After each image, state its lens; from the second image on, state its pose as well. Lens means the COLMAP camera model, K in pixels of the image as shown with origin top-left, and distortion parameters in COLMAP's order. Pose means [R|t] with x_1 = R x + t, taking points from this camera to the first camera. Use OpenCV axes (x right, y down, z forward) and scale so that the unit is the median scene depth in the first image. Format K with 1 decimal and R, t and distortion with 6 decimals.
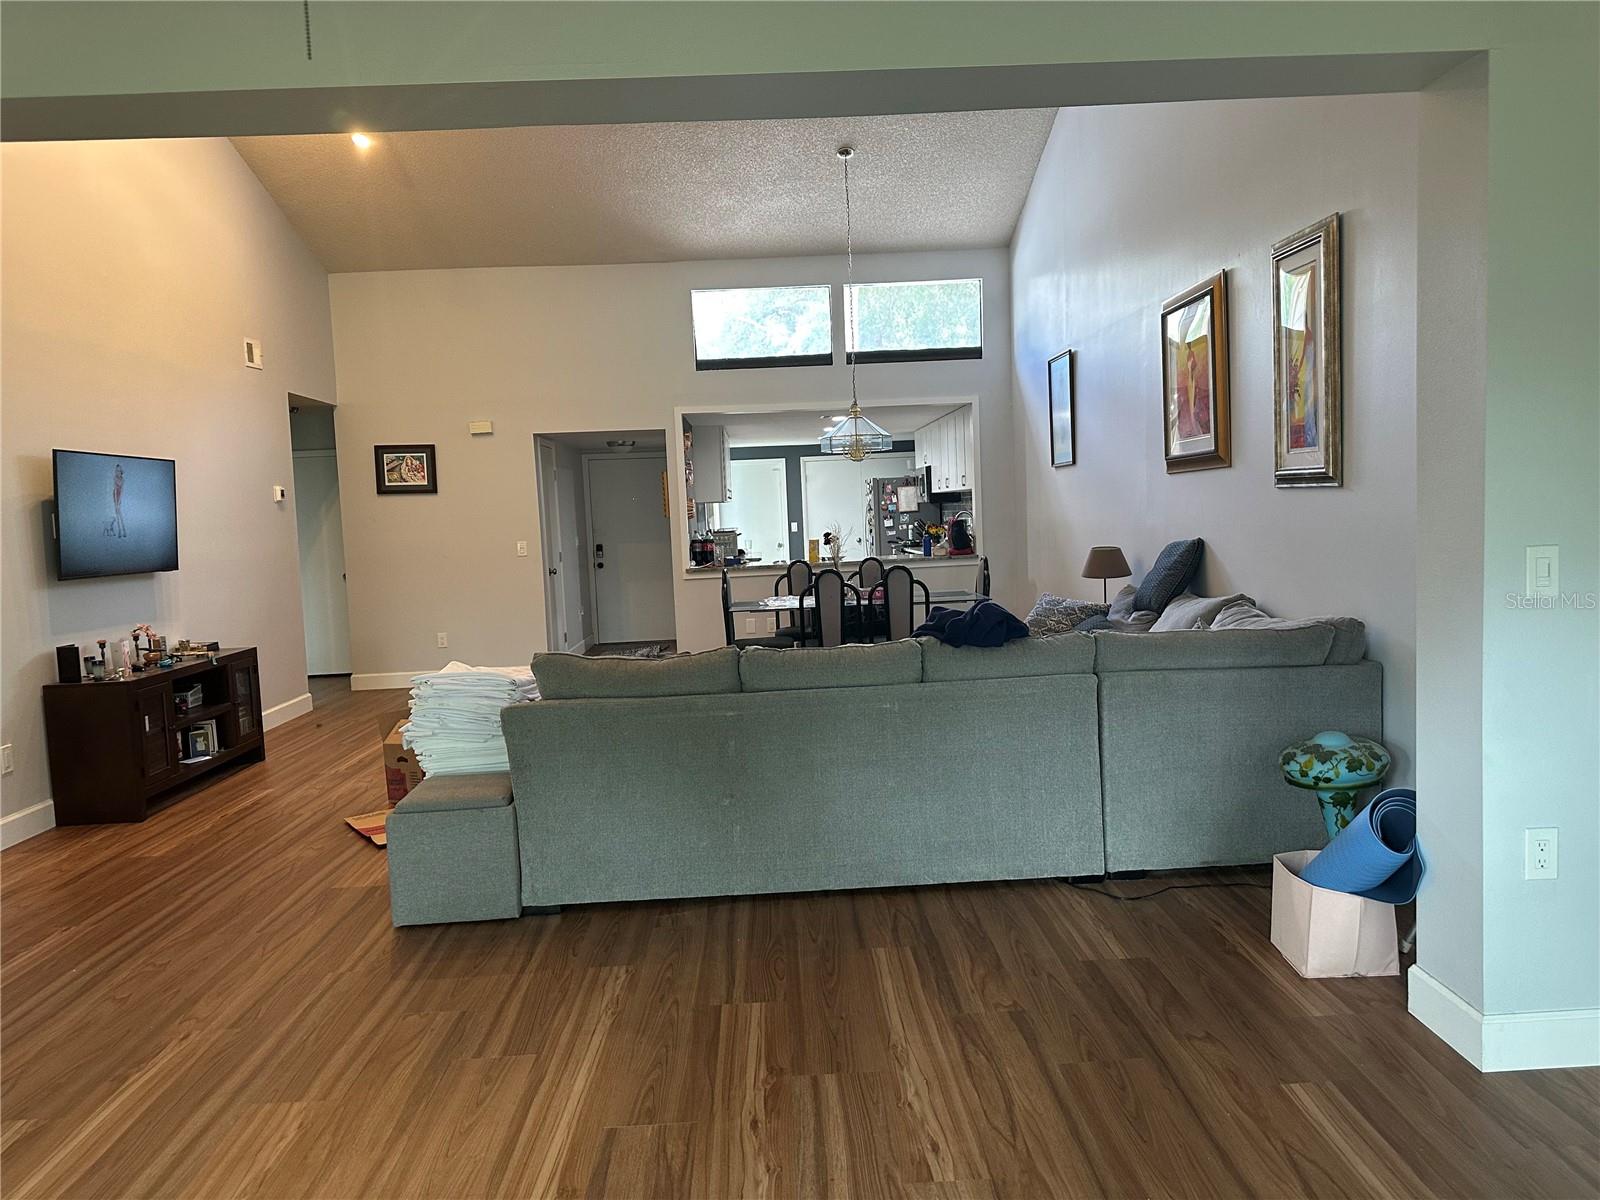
lens RADIAL K [[1128.5, 0, 800.0], [0, 1128.5, 600.0], [0, 0, 1]] dist [0.033276, -0.082545]
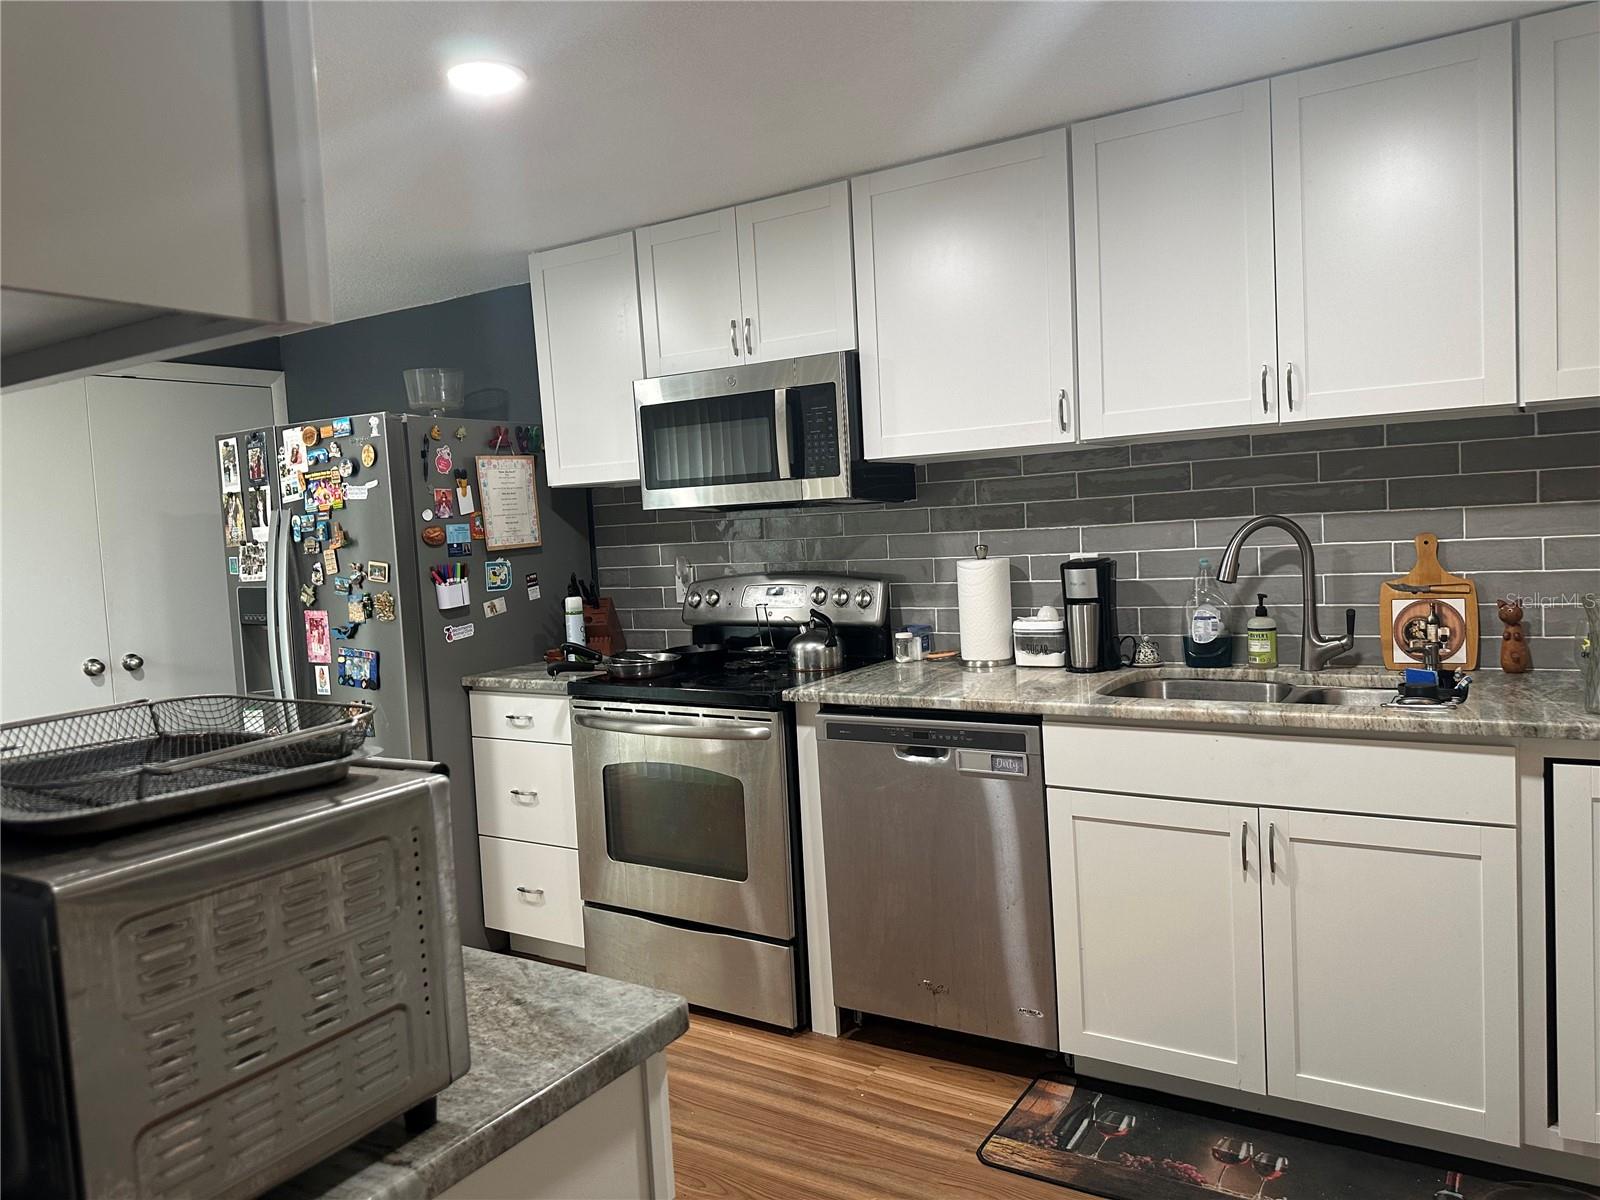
lens RADIAL K [[1128.5, 0, 800.0], [0, 1128.5, 600.0], [0, 0, 1]] dist [0.033276, -0.082545]
pose [[0.562266, -0.046109, 0.825670, -0.087949], [0.098995, 0.995017, -0.011848, -0.056158], [-0.821009, 0.088399, 0.564029, 0.792694]]
